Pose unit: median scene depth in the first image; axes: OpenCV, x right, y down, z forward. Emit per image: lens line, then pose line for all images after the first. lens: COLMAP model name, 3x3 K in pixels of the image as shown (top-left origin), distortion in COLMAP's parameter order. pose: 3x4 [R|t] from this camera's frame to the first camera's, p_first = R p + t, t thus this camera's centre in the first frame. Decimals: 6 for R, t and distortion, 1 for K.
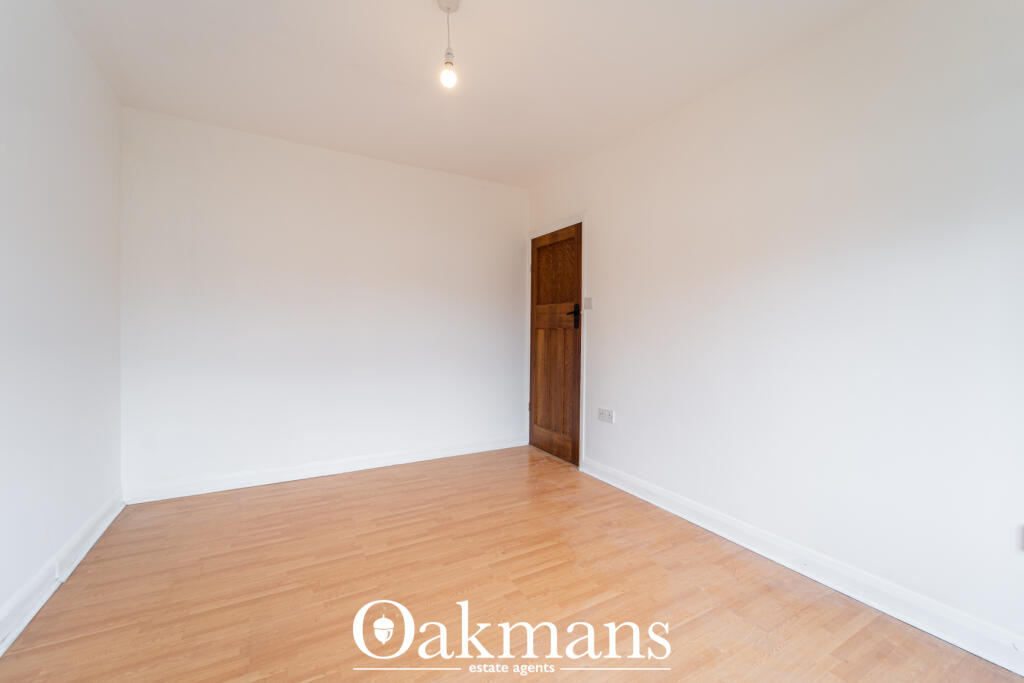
lens RADIAL K [[409.9, 0, 509.8], [0, 409.9, 336.6], [0, 0, 1]] dist [-0.000595, -0.000070]
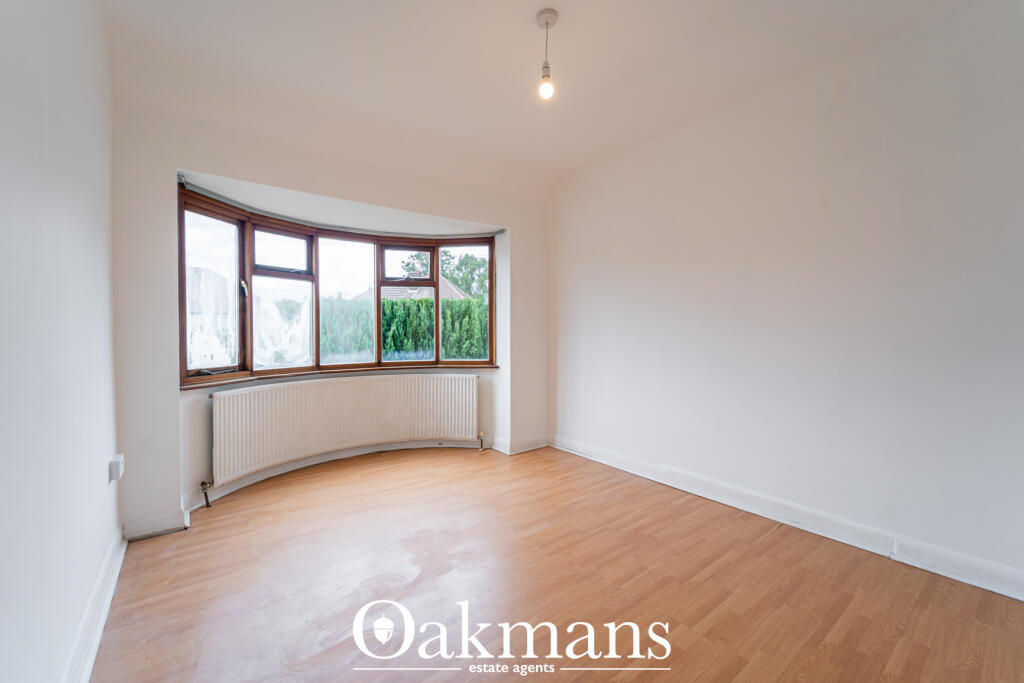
lens RADIAL K [[409.9, 0, 509.8], [0, 409.9, 336.6], [0, 0, 1]] dist [-0.000595, -0.000070]
pose [[-0.990474, -0.004478, -0.137630, 0.052699], [-0.008084, 0.999638, 0.025654, -0.012091], [0.137465, 0.026522, -0.990151, 1.245211]]
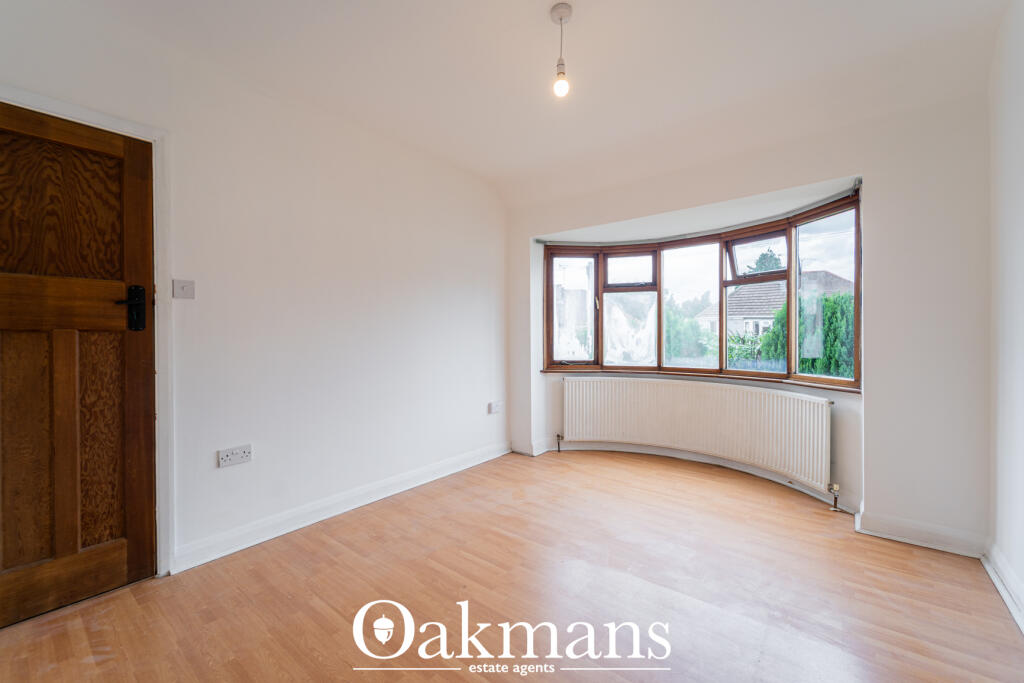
lens RADIAL K [[418.8, 0, 505.5], [0, 418.8, 334.7], [0, 0, 1]] dist [-0.000286, -0.000083]
pose [[-0.362612, -0.010367, 0.931882, -0.664181], [0.011230, 0.999817, 0.015492, -0.021832], [-0.931872, 0.016082, -0.362429, 0.924325]]
